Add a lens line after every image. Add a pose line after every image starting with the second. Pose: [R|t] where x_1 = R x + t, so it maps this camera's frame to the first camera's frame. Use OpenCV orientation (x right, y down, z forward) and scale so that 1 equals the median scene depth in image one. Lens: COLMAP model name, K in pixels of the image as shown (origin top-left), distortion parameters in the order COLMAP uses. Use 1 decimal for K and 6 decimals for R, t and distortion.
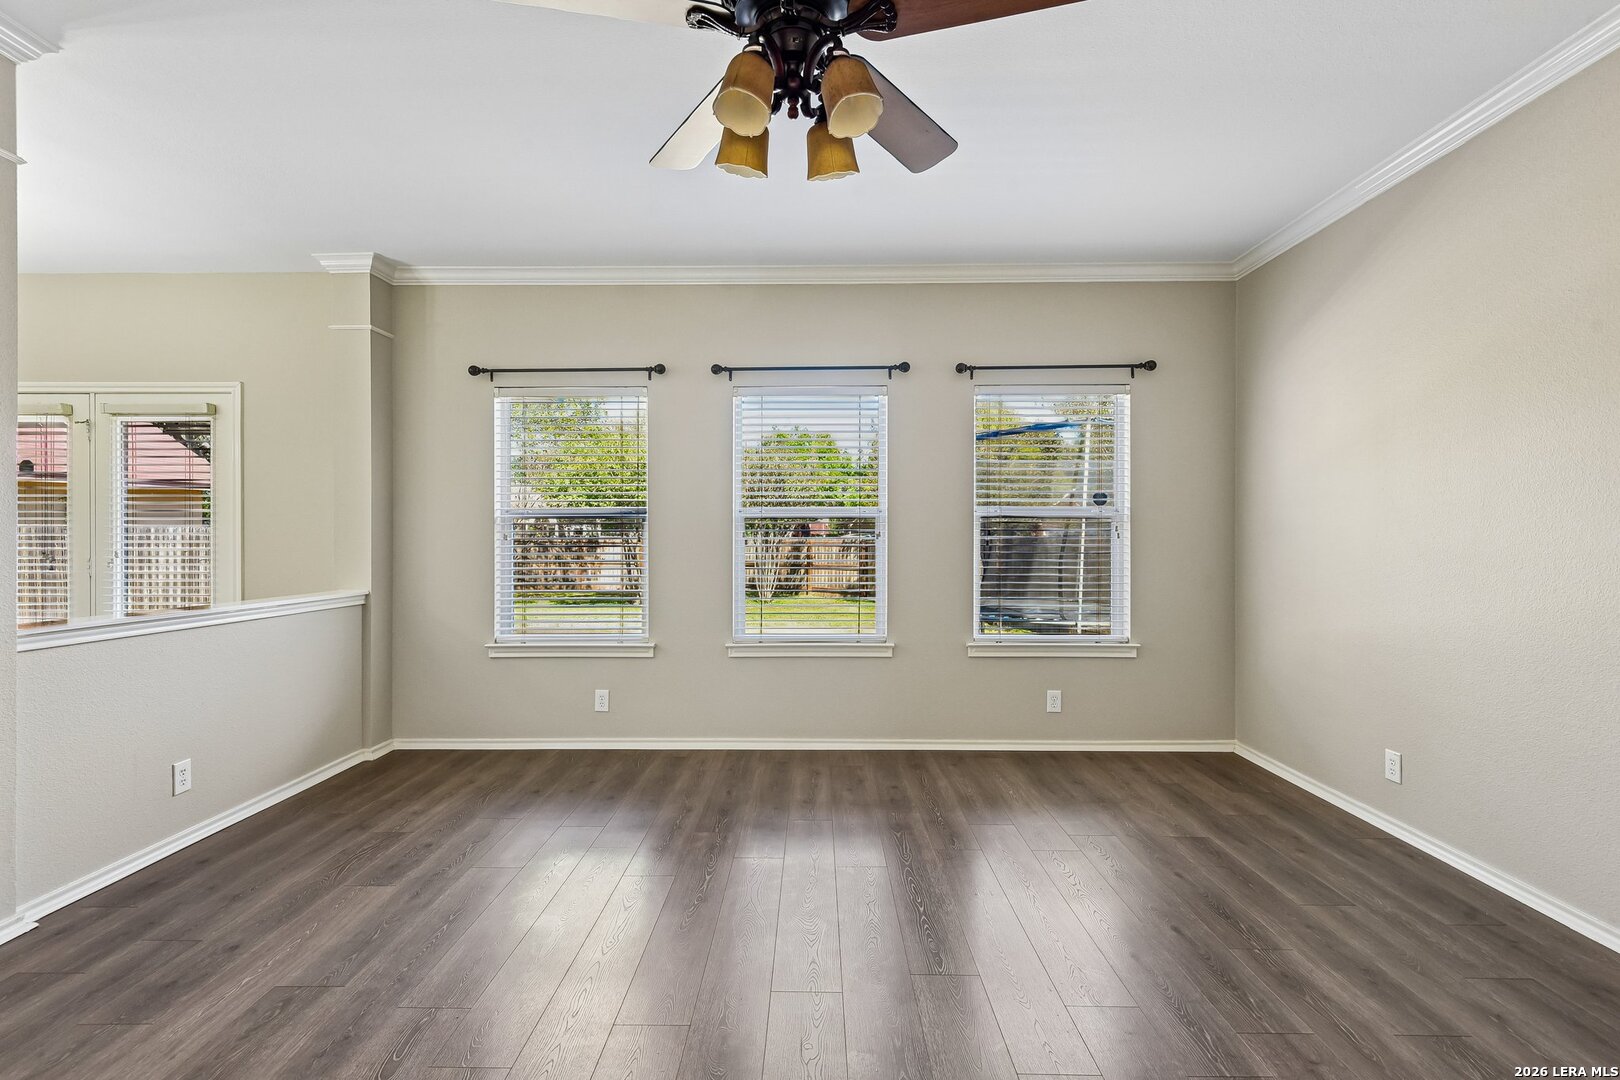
lens RADIAL K [[740.6, 0, 805.6], [0, 740.6, 538.9], [0, 0, 1]] dist [0.014475, -0.005400]
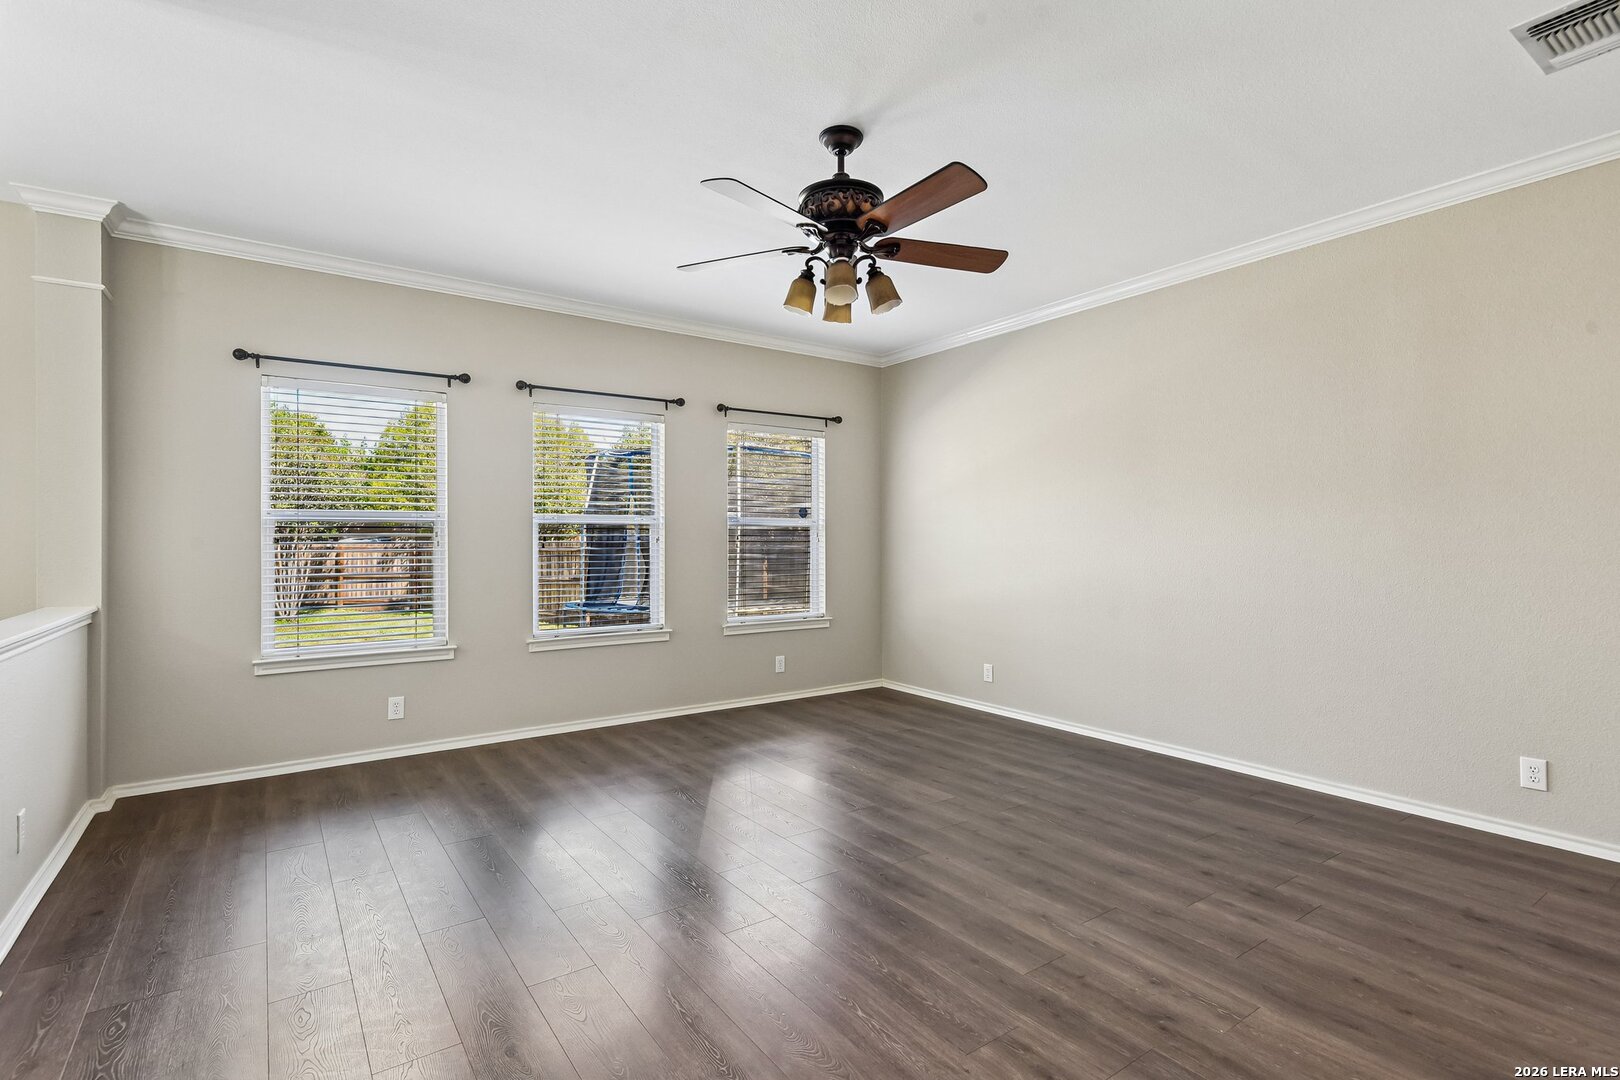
lens RADIAL K [[764.3, 0, 797.3], [0, 764.3, 547.4], [0, 0, 1]] dist [0.014348, -0.007206]
pose [[0.814240, -0.005453, 0.580503, -0.449120], [0.002925, 0.999982, 0.005290, 0.001463], [-0.580522, -0.002610, 0.814241, -0.140722]]
